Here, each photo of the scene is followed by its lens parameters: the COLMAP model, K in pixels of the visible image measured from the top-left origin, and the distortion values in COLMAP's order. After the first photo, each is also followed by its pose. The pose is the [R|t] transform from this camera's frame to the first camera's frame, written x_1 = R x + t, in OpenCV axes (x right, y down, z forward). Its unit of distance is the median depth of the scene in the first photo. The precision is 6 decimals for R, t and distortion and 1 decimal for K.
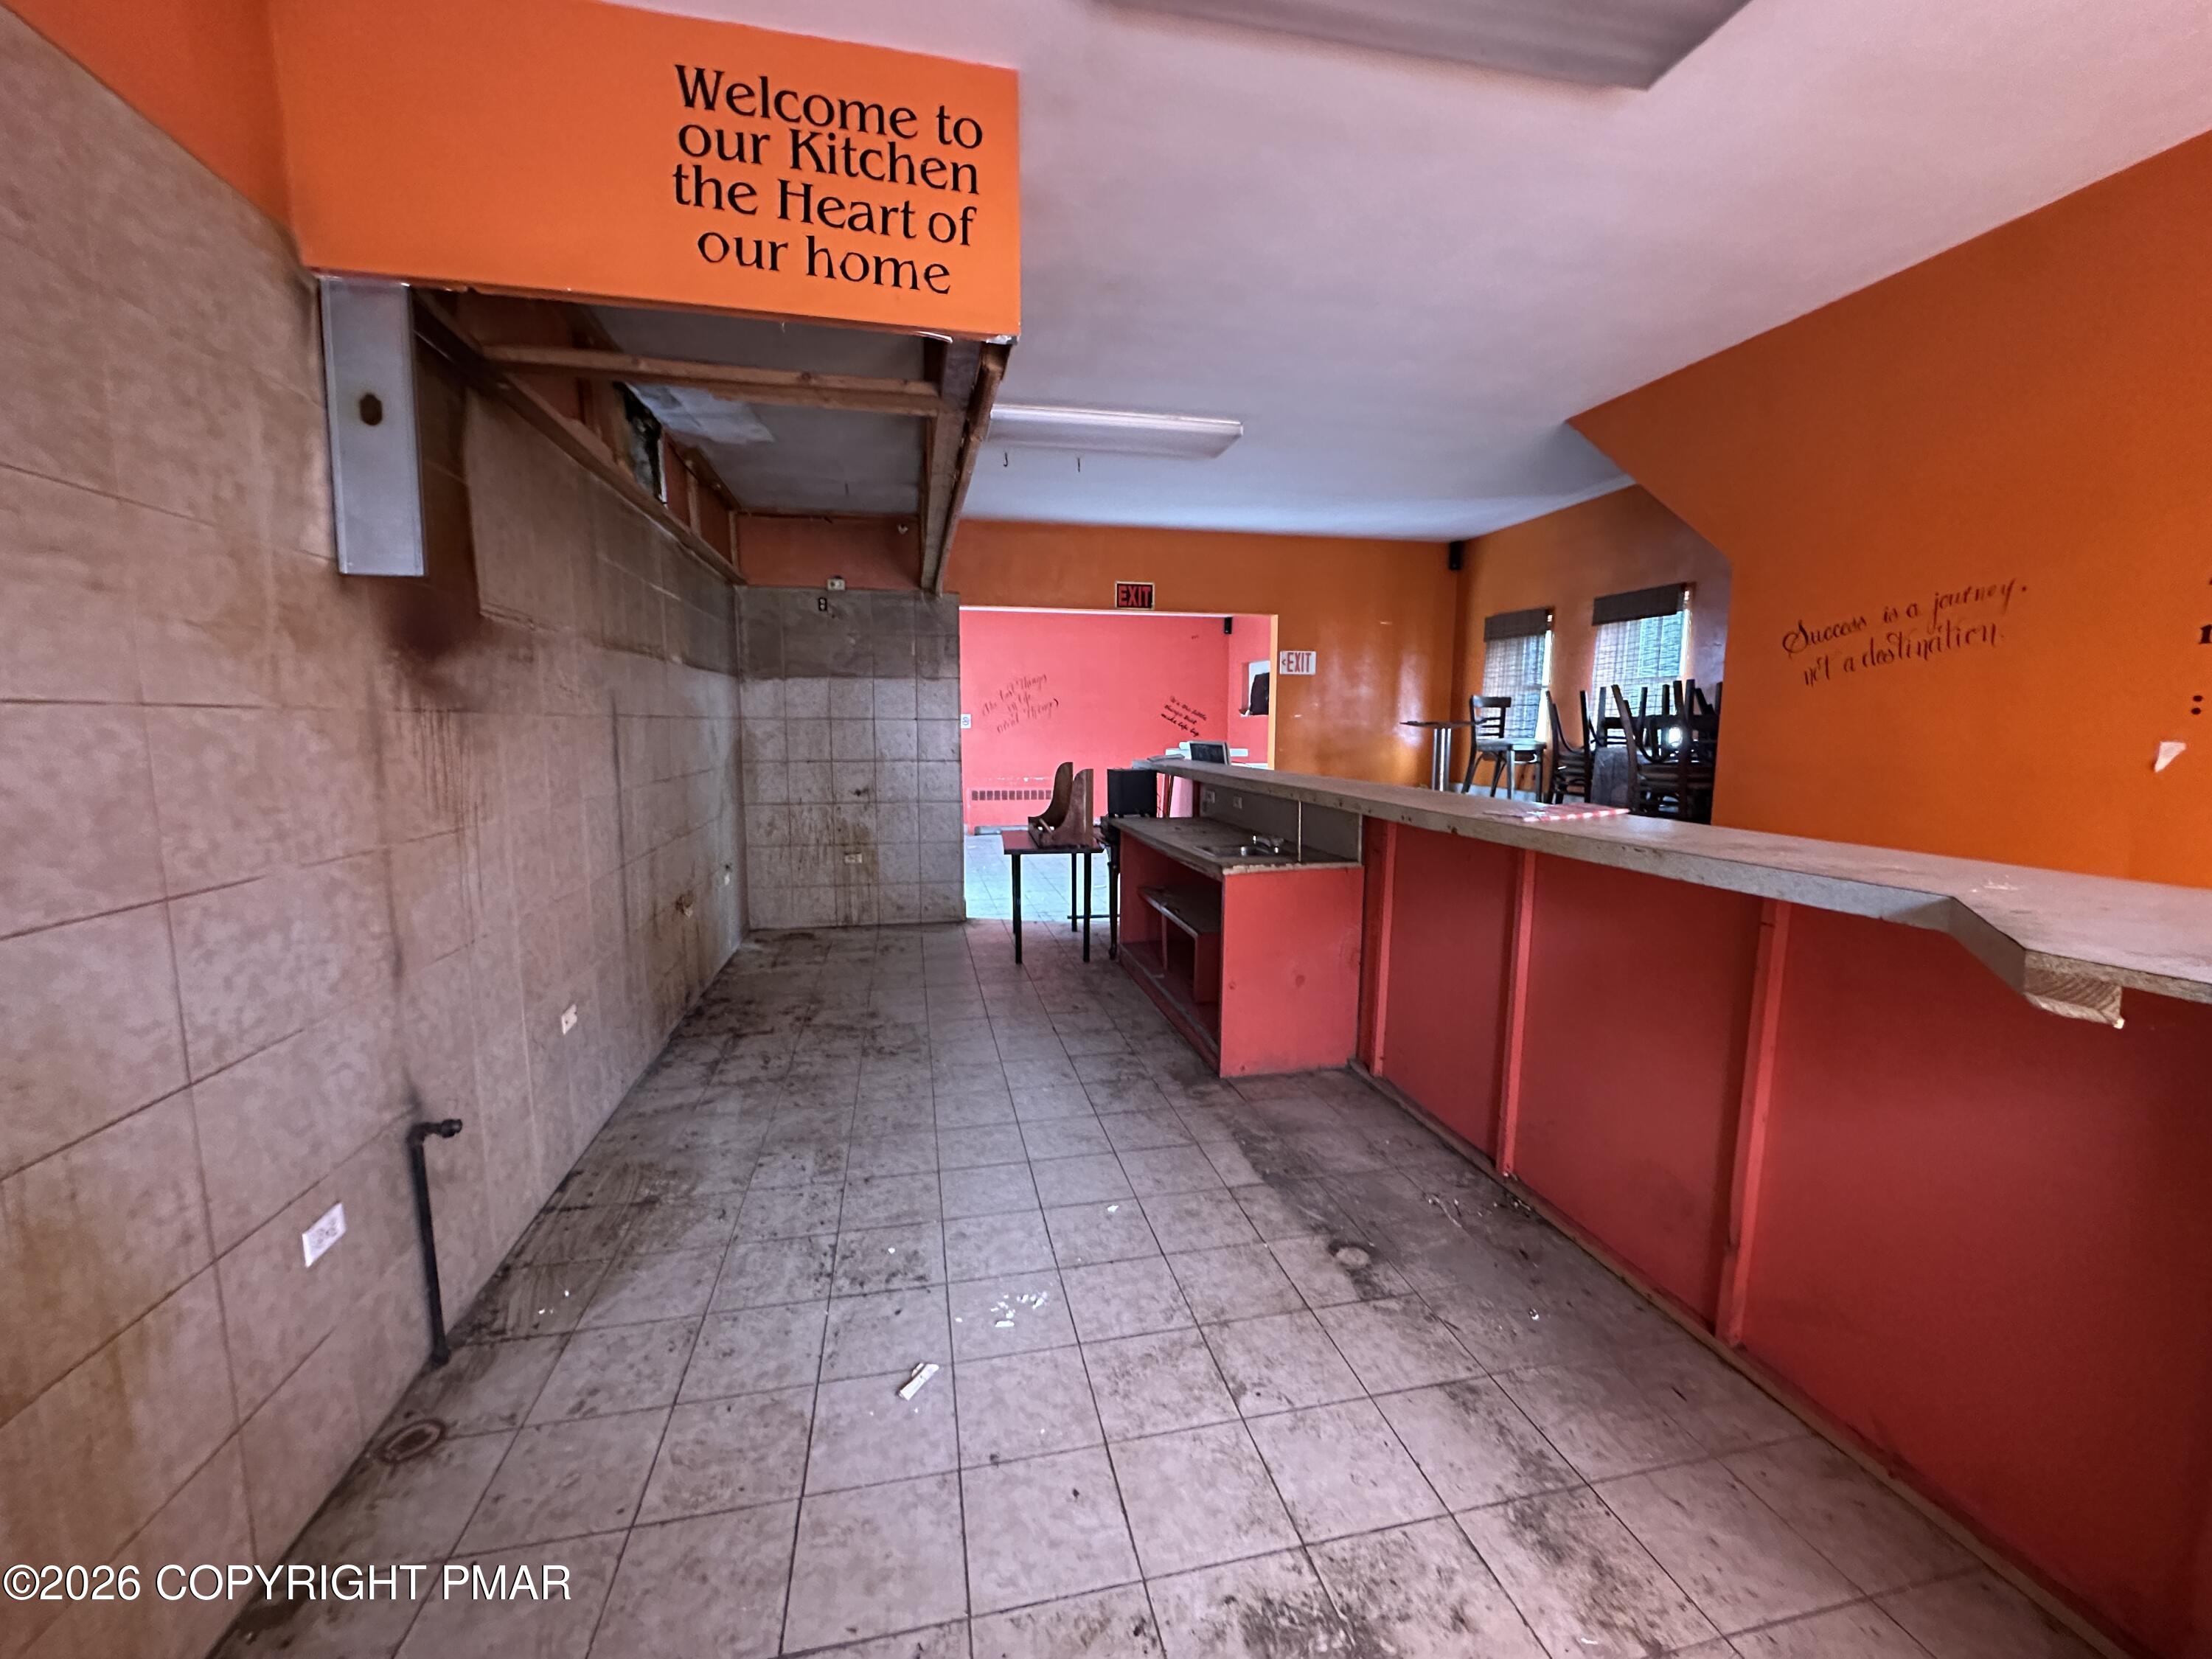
lens RADIAL K [[880.8, 0, 1102.5], [0, 880.8, 828.1], [0, 0, 1]] dist [-0.004665, 0.000545]
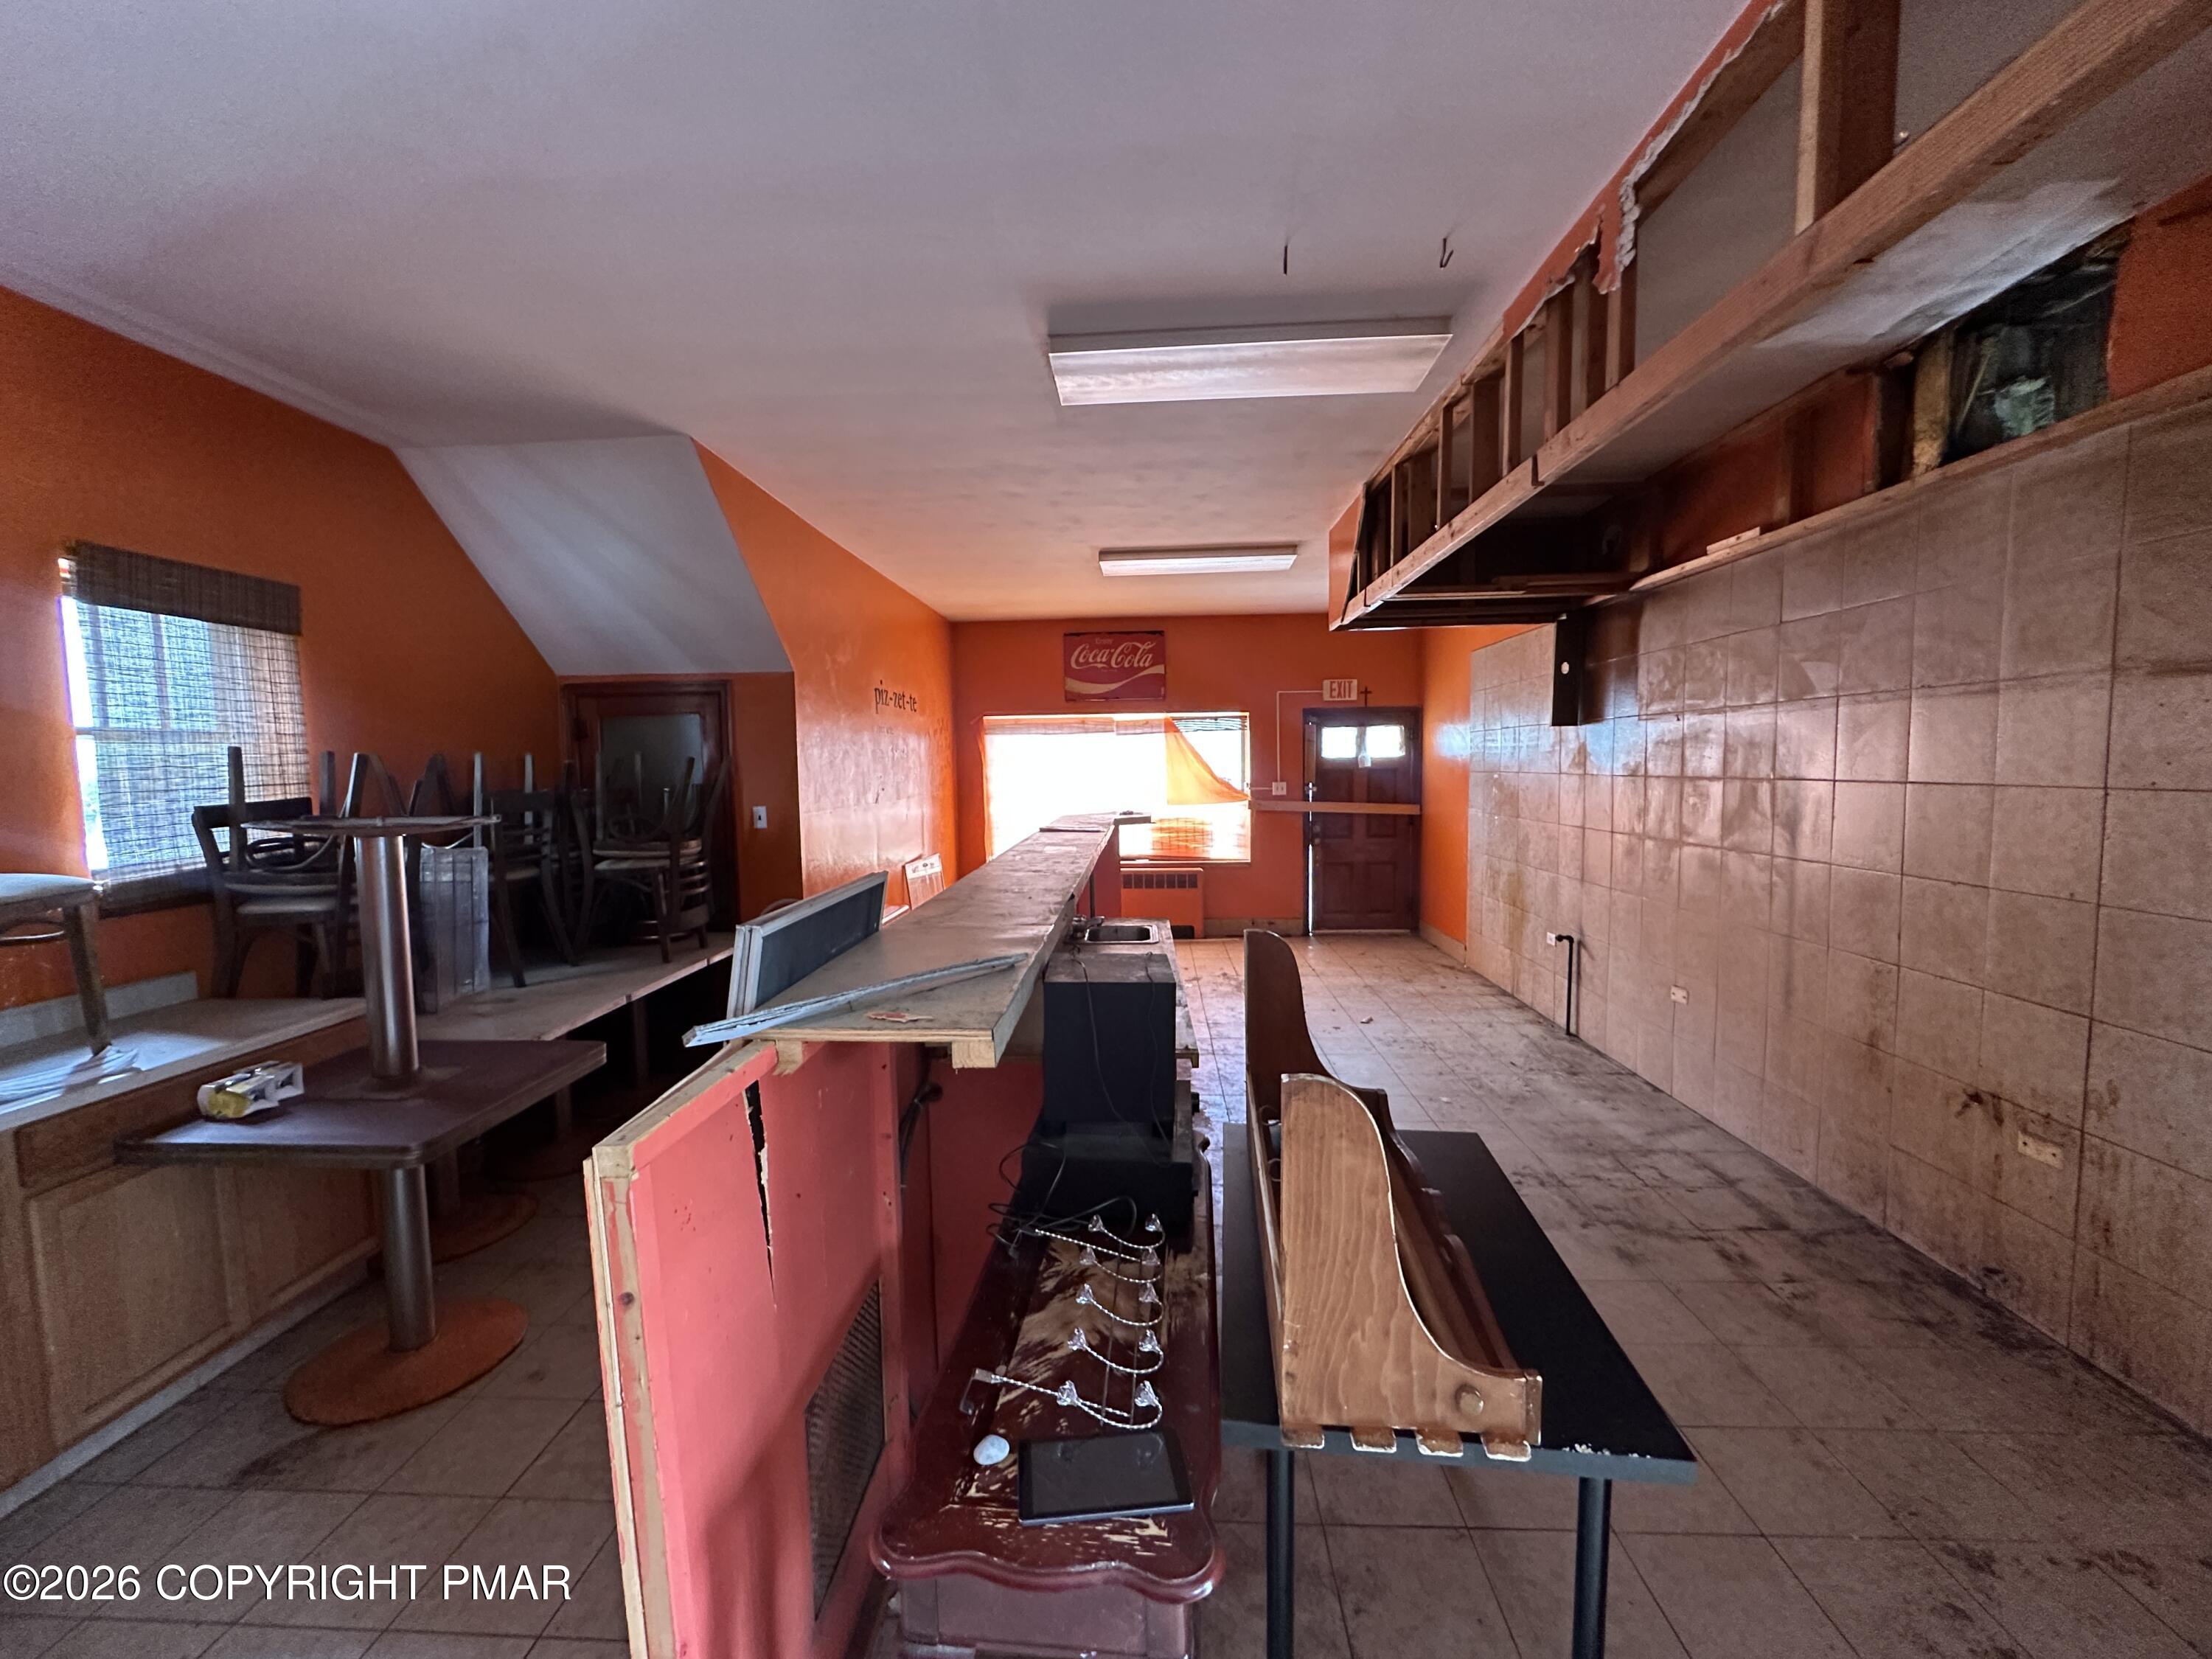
lens RADIAL K [[880.8, 0, 1102.5], [0, 880.8, 828.1], [0, 0, 1]] dist [-0.004665, 0.000545]
pose [[-0.964591, -0.008193, 0.263623, -0.086710], [0.043863, 0.980615, 0.190971, -0.317197], [-0.260077, 0.195772, -0.945533, 2.292182]]
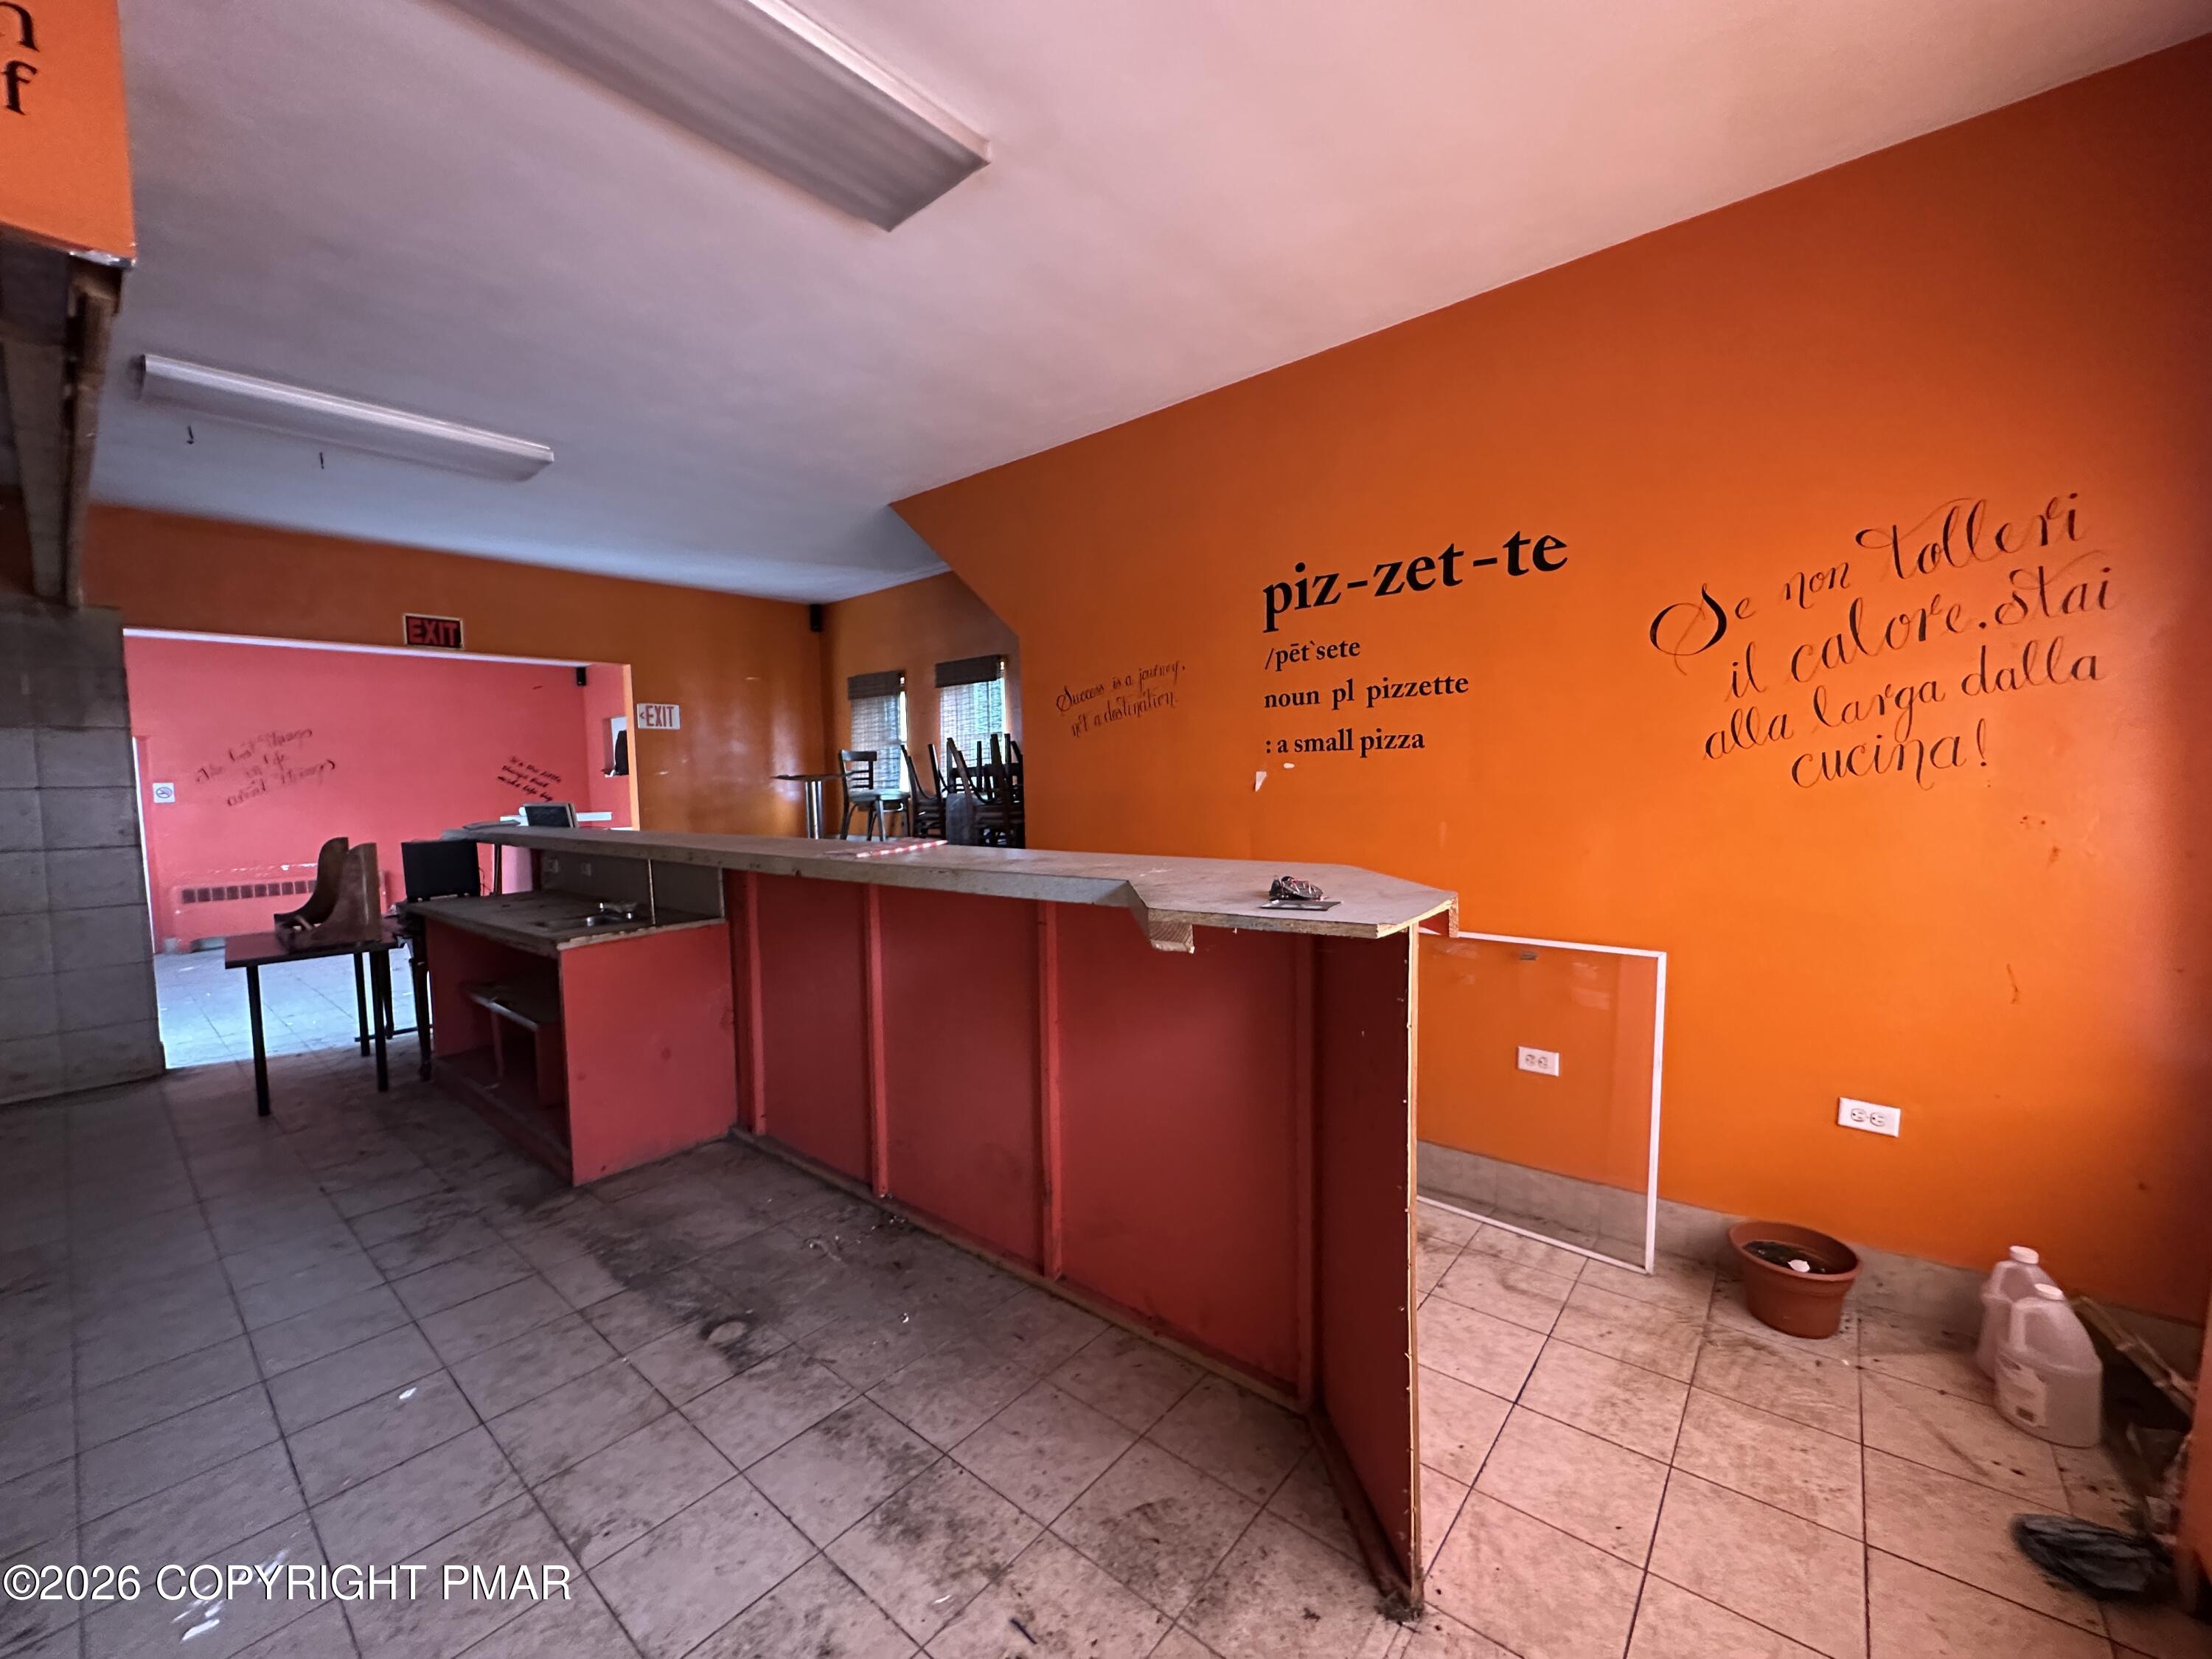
lens RADIAL K [[880.8, 0, 1102.5], [0, 880.8, 828.1], [0, 0, 1]] dist [-0.004665, 0.000545]
pose [[0.793171, -0.057680, 0.606261, 0.047336], [0.098437, 0.994557, -0.034161, 0.016245], [-0.600991, 0.086774, 0.794532, -0.026598]]
